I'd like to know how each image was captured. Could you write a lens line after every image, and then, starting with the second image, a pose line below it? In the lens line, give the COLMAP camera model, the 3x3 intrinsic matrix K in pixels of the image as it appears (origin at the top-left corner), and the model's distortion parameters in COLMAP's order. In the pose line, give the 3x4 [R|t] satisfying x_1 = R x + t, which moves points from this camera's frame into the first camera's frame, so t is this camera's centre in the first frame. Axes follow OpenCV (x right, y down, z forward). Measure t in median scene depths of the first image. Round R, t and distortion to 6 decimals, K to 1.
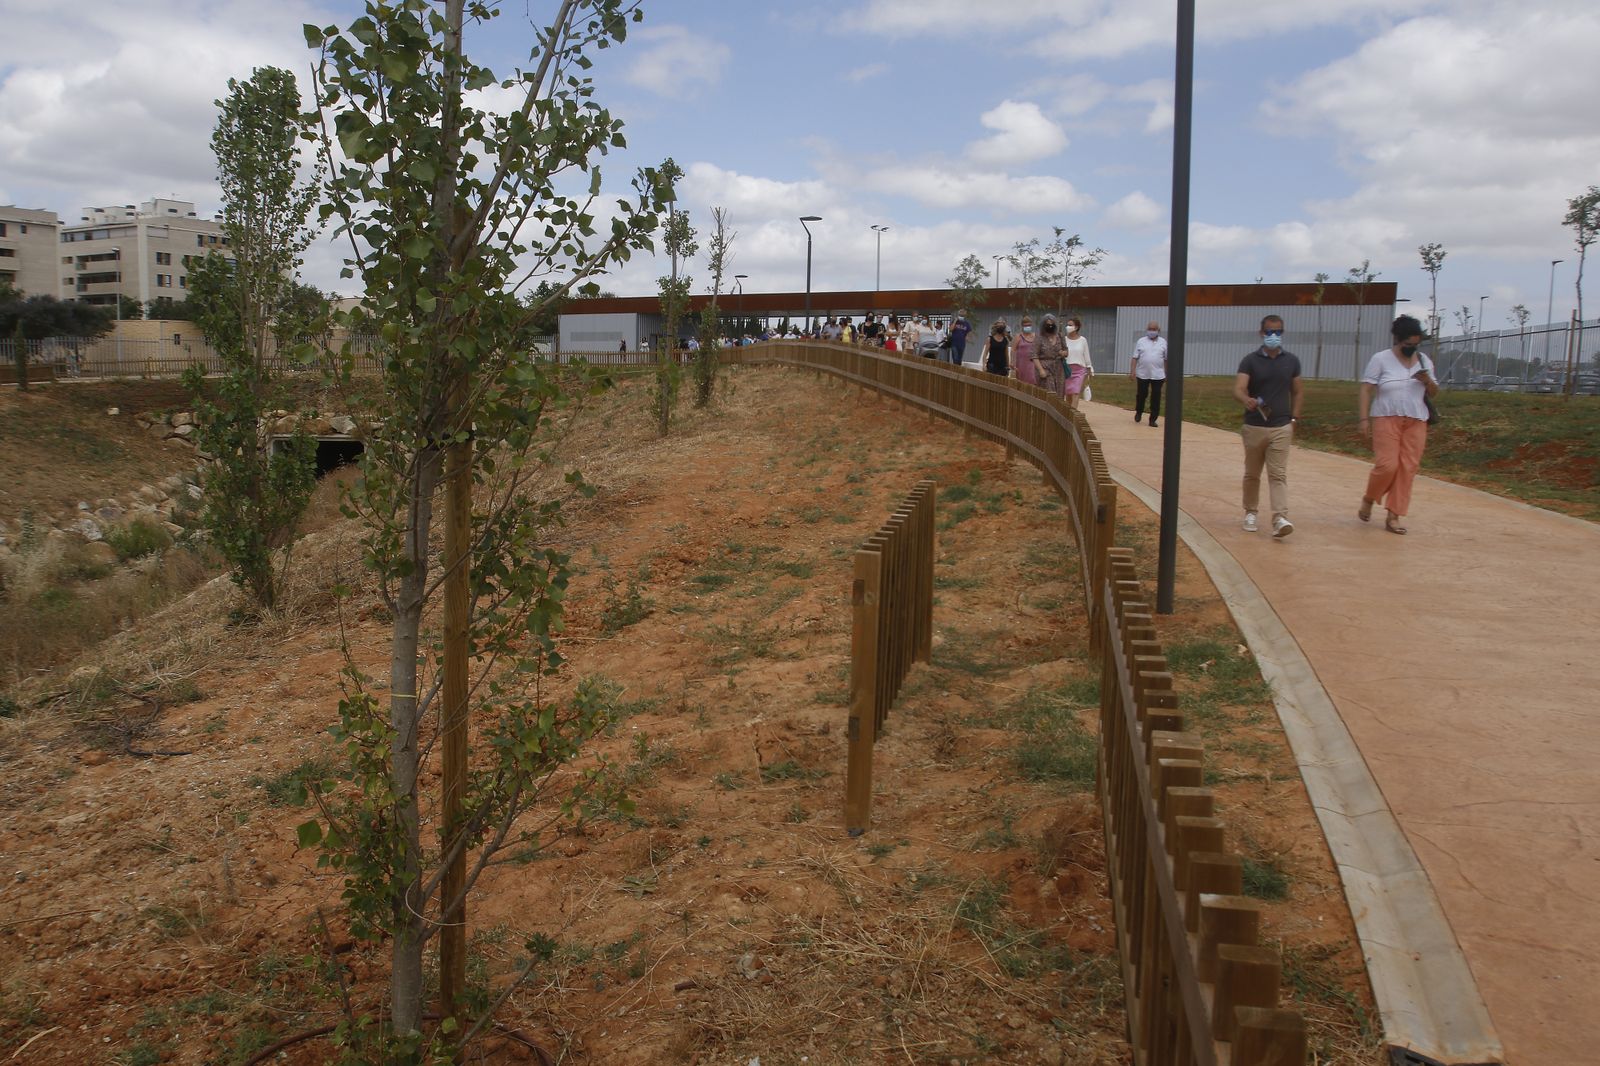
lens RADIAL K [[1182.3, 0, 833.7], [0, 1182.3, 524.3], [0, 0, 1]] dist [-0.066473, 0.008329]
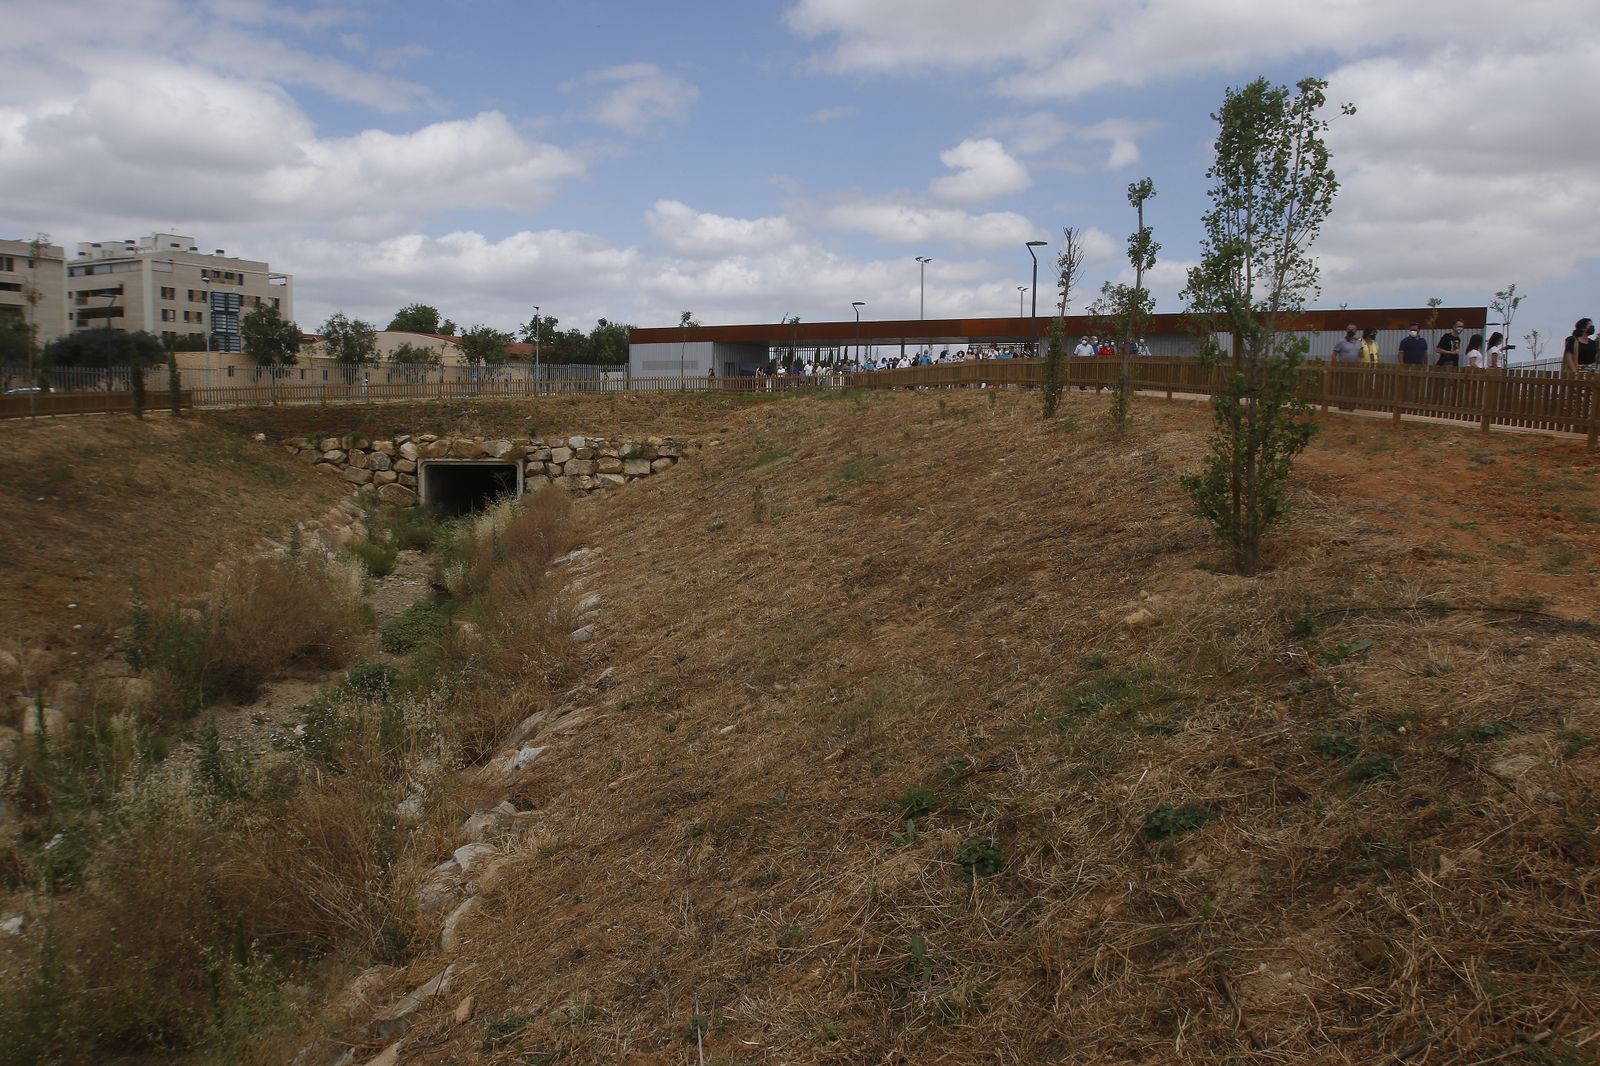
lens RADIAL K [[1181.1, 0, 754.2], [0, 1181.1, 534.6], [0, 0, 1]] dist [-0.062663, -0.002133]
pose [[0.999053, -0.014143, 0.041145, -0.120556], [0.015109, 0.999615, -0.023256, 0.008193], [-0.040800, 0.023855, 0.998883, -0.012575]]
